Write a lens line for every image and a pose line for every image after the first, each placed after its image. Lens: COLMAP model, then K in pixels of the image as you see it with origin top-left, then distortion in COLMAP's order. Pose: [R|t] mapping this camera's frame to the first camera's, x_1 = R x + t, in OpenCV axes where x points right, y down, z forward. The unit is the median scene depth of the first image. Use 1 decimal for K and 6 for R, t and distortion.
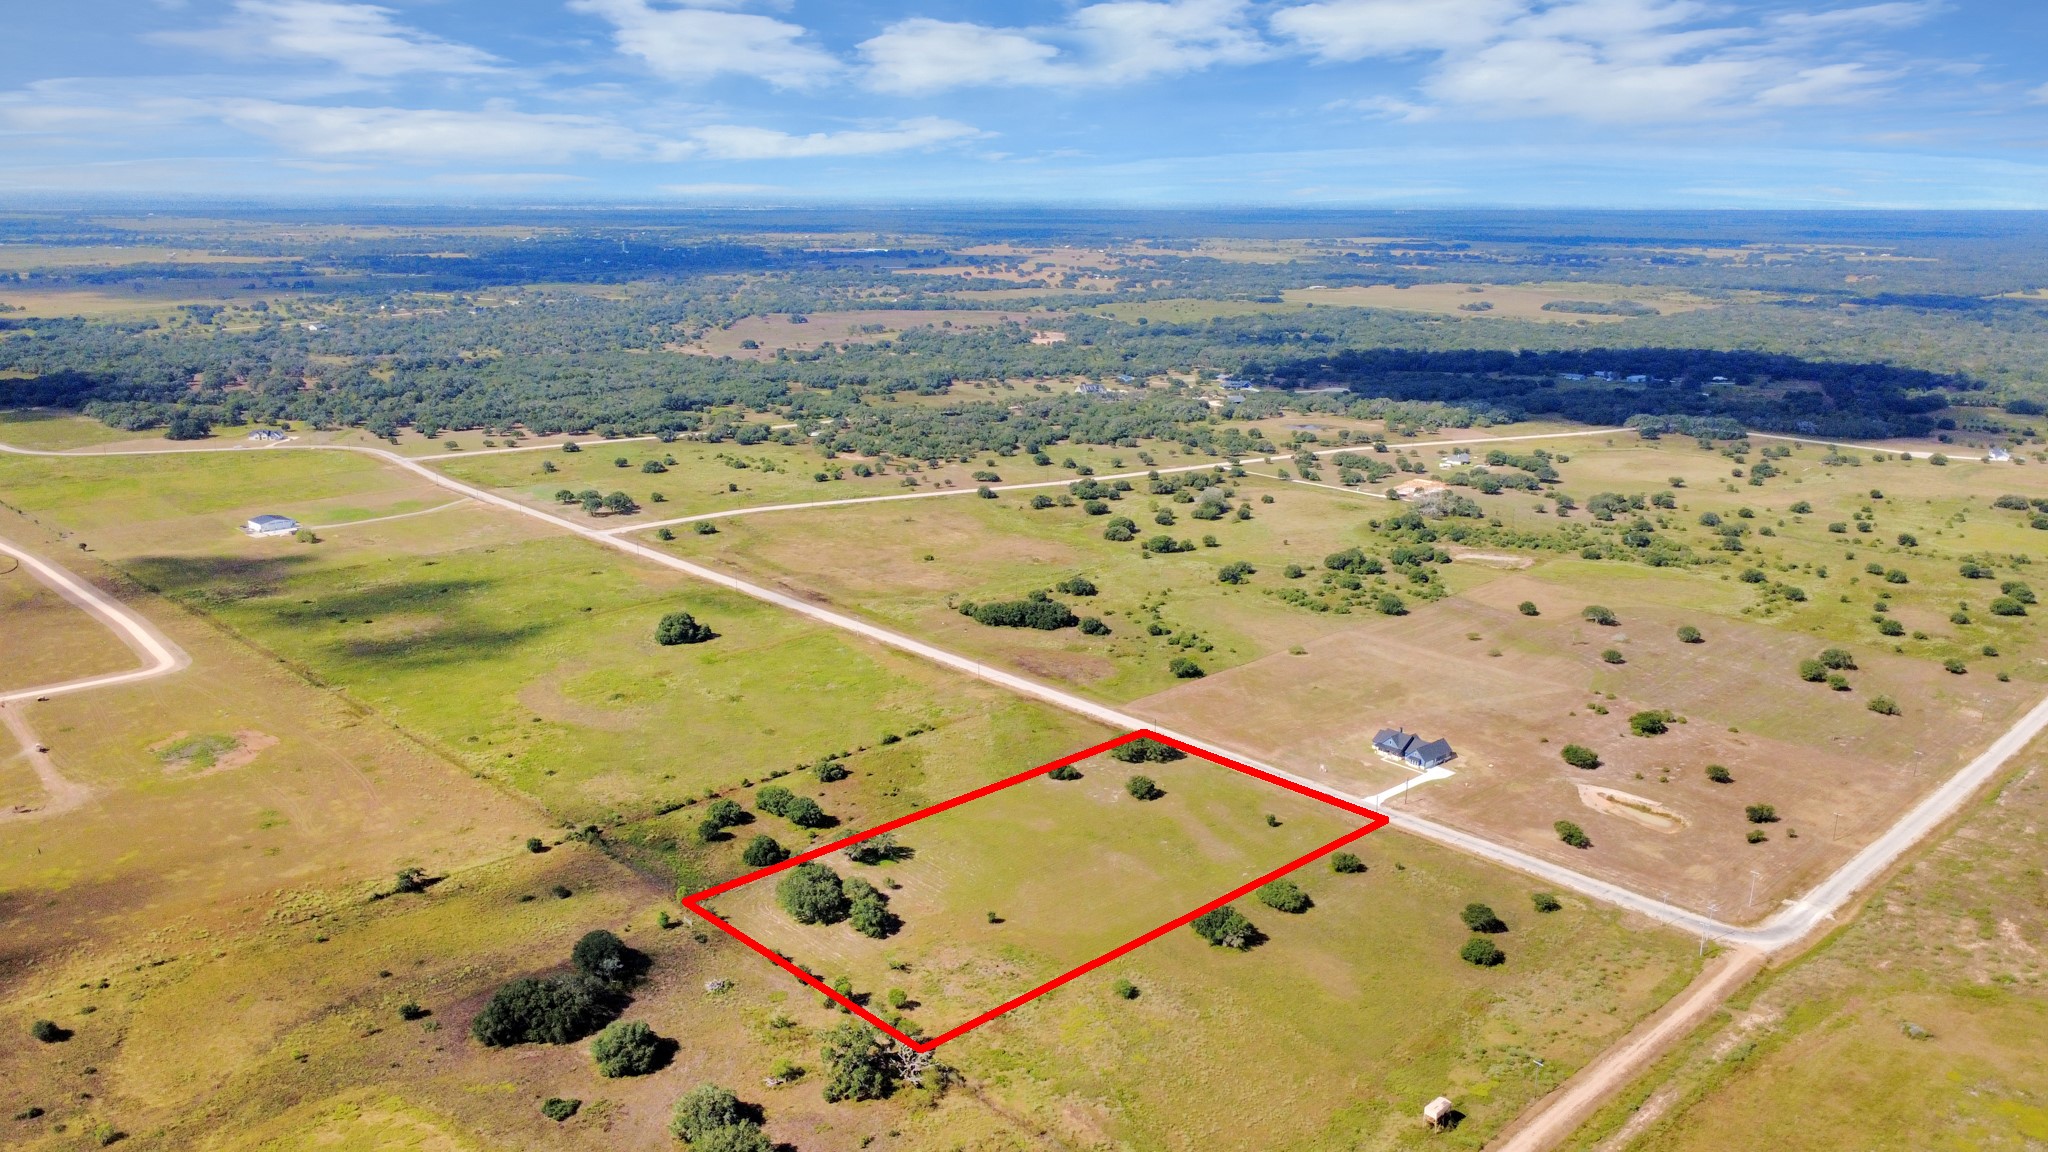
lens RADIAL K [[1485.4, 0, 1025.2], [0, 1485.4, 605.5], [0, 0, 1]] dist [0.001334, 0.001022]
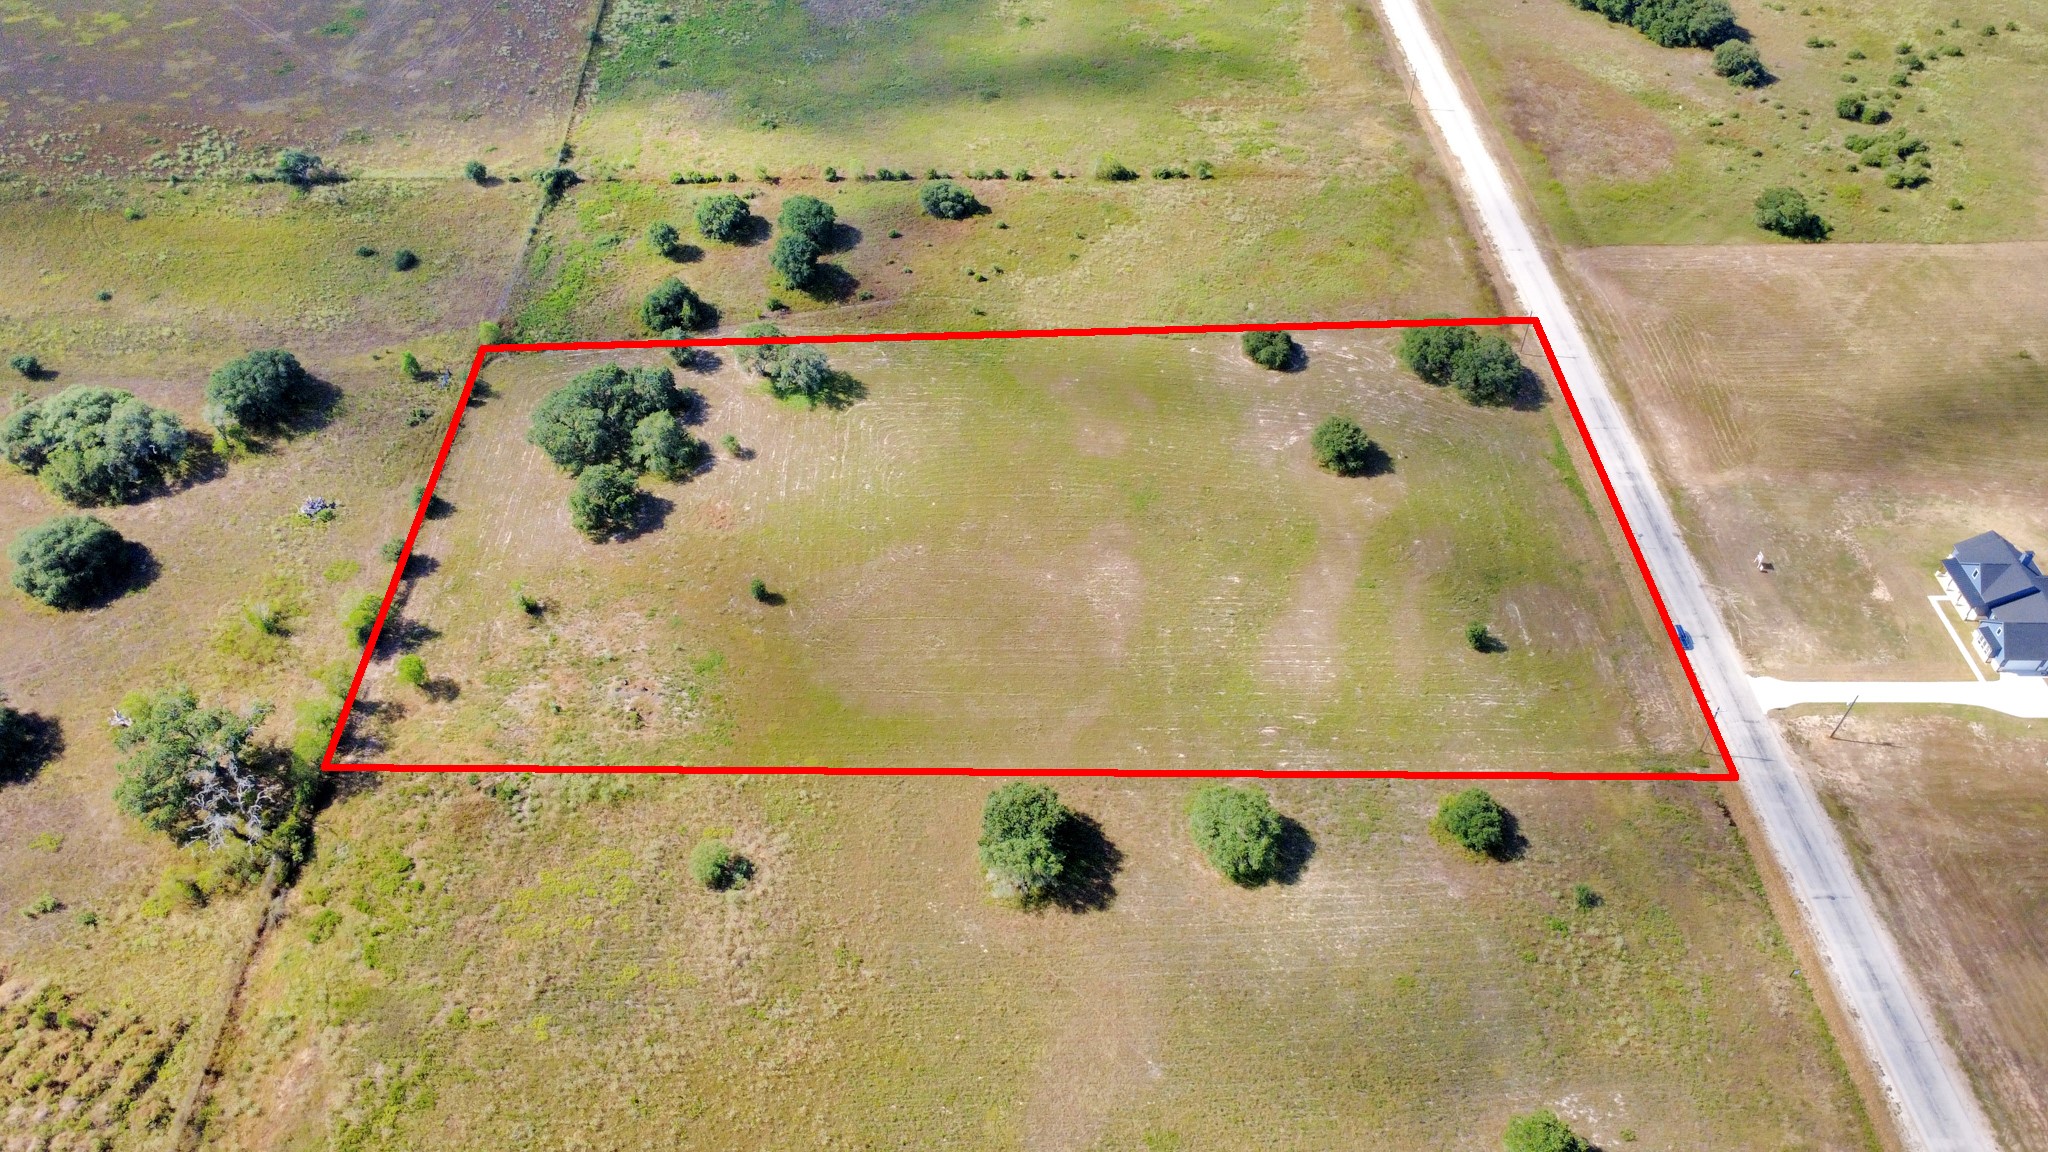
lens RADIAL K [[1493.0, 0, 1025.3], [0, 1493.0, 576.7], [0, 0, 1]] dist [0.001068, 0.001943]
pose [[0.747603, 0.465395, -0.473812, 0.260804], [-0.185614, 0.831399, 0.523758, -0.088982], [0.637681, -0.303617, 0.707940, 0.546529]]
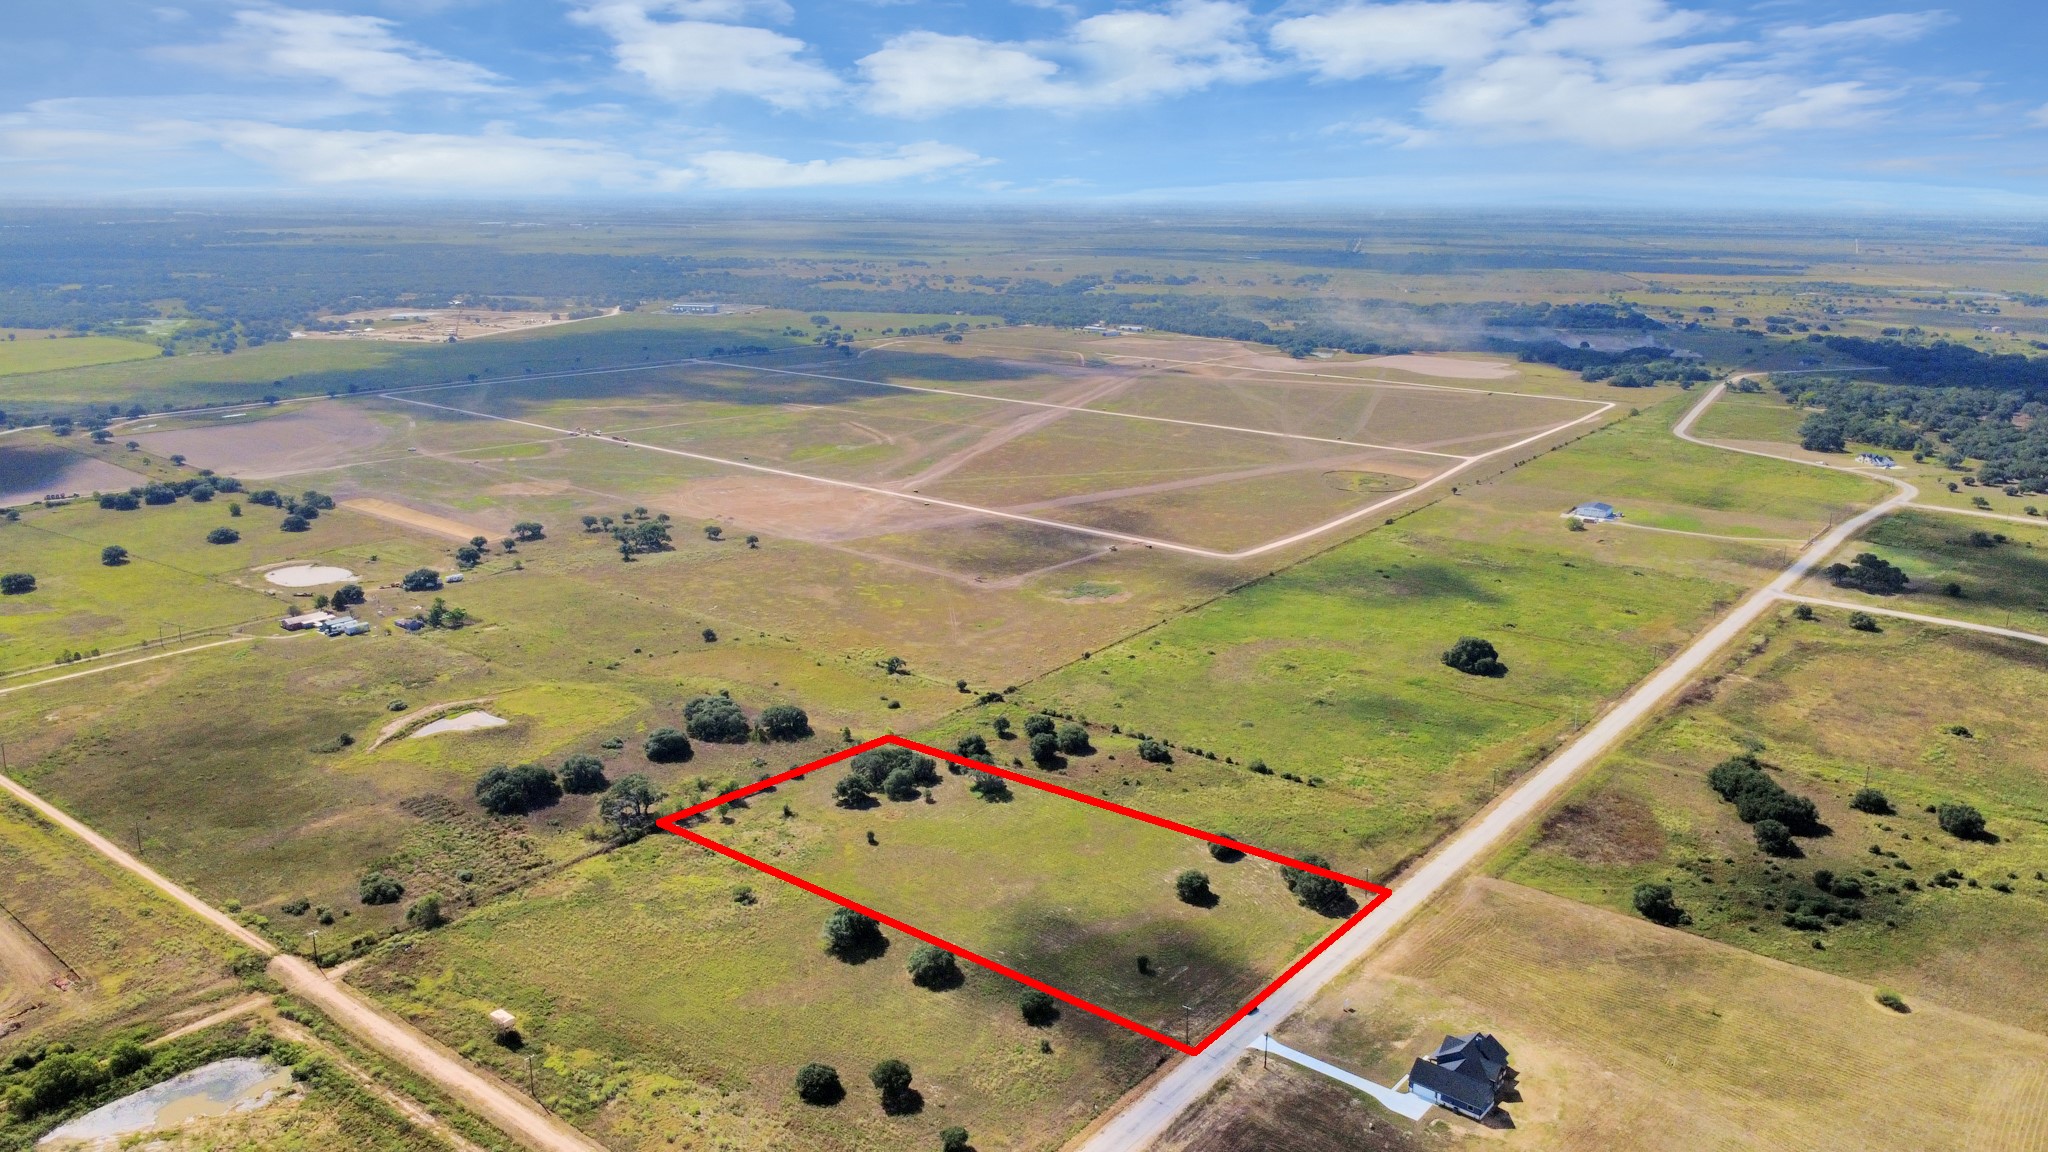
lens RADIAL K [[1493.0, 0, 1025.3], [0, 1493.0, 576.7], [0, 0, 1]] dist [0.001068, 0.001943]
pose [[0.145305, 0.241616, -0.959431, 0.841556], [-0.277081, 0.940856, 0.194975, -0.184892], [0.949796, 0.237510, 0.203658, 0.685477]]
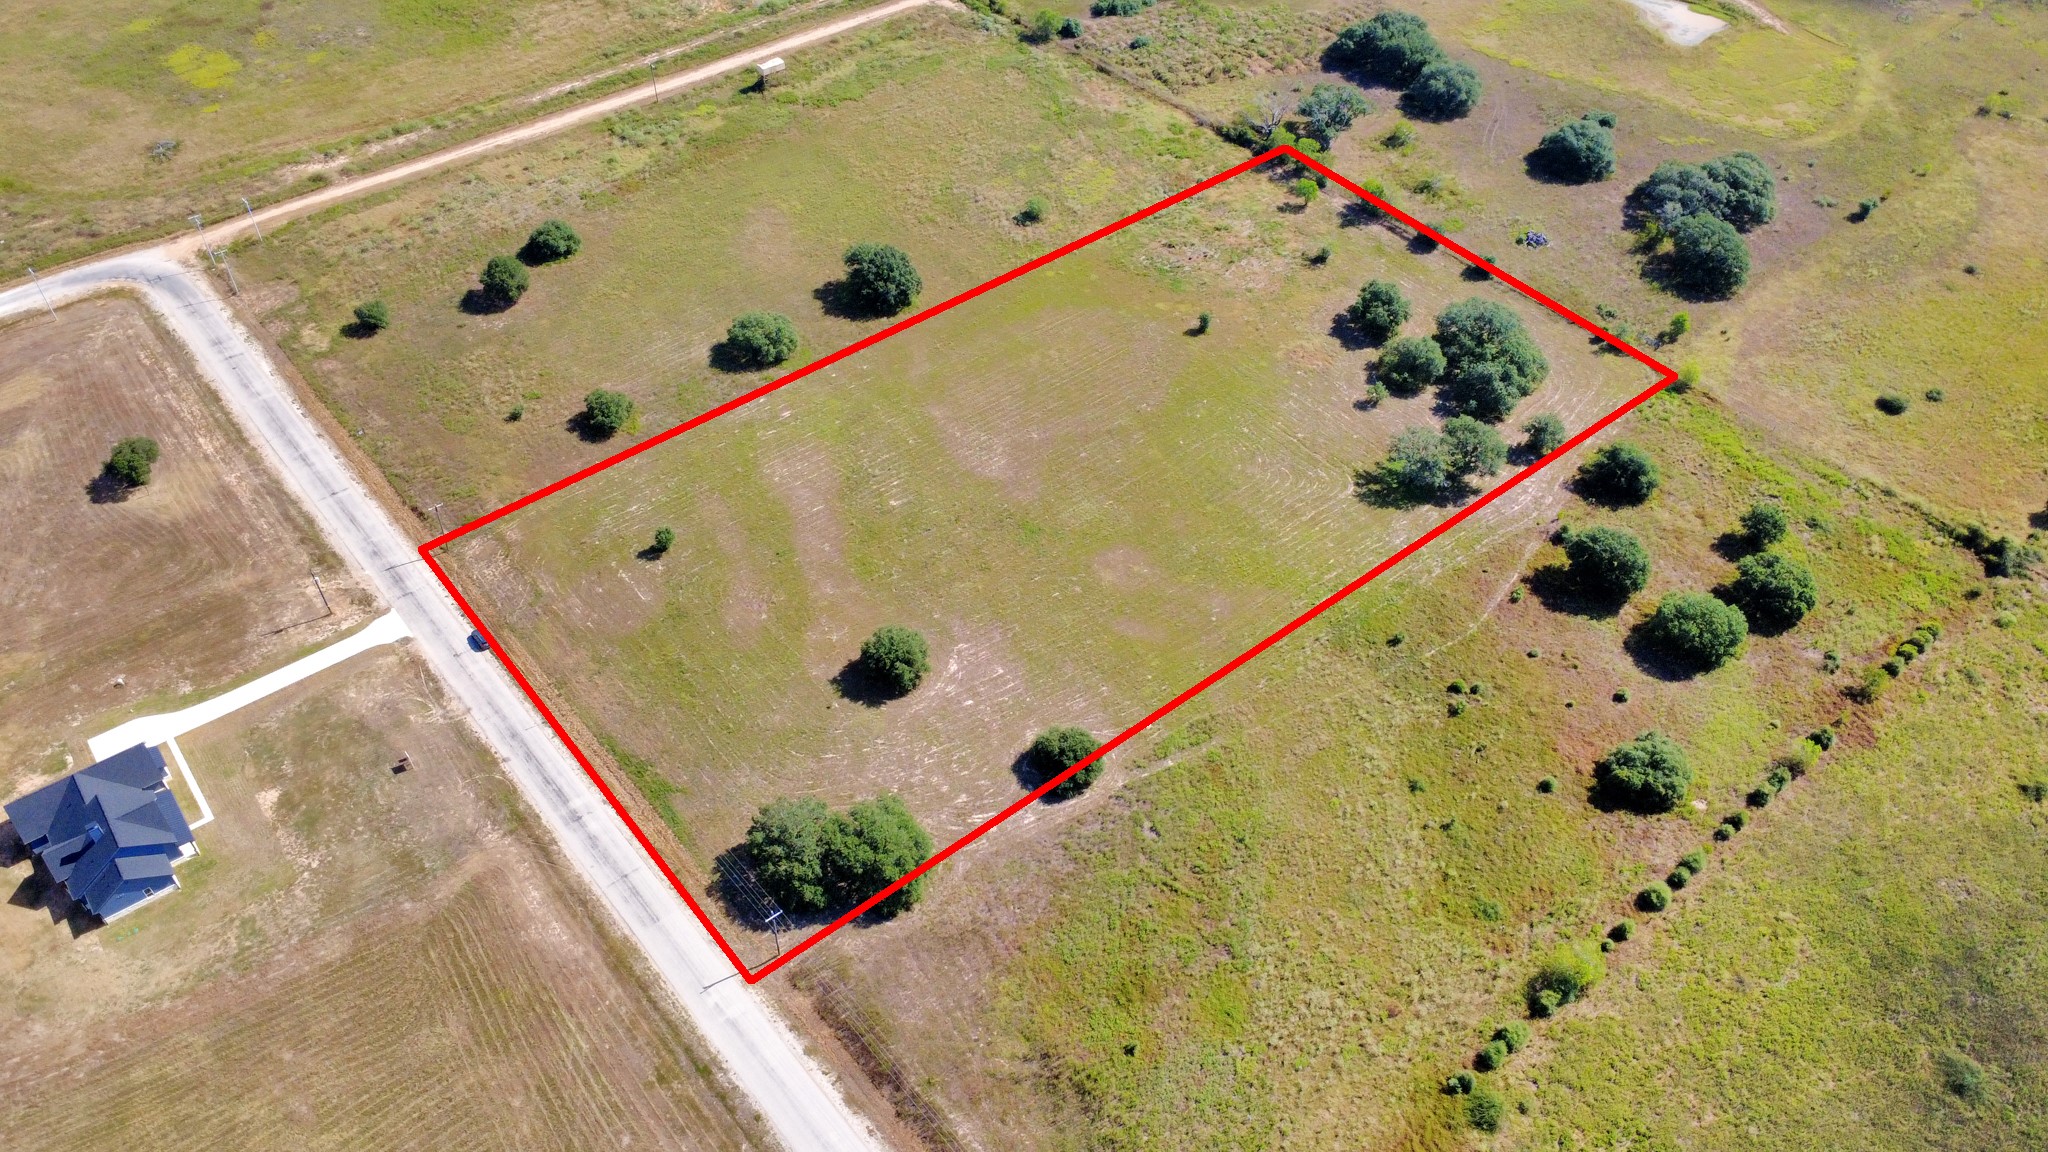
lens RADIAL K [[1493.0, 0, 1025.3], [0, 1493.0, 576.7], [0, 0, 1]] dist [0.001068, 0.001943]
pose [[-0.998097, -0.055191, 0.027493, 0.028340], [-0.003165, 0.491149, 0.871070, -0.272304], [-0.061579, 0.869325, -0.490389, 1.185223]]
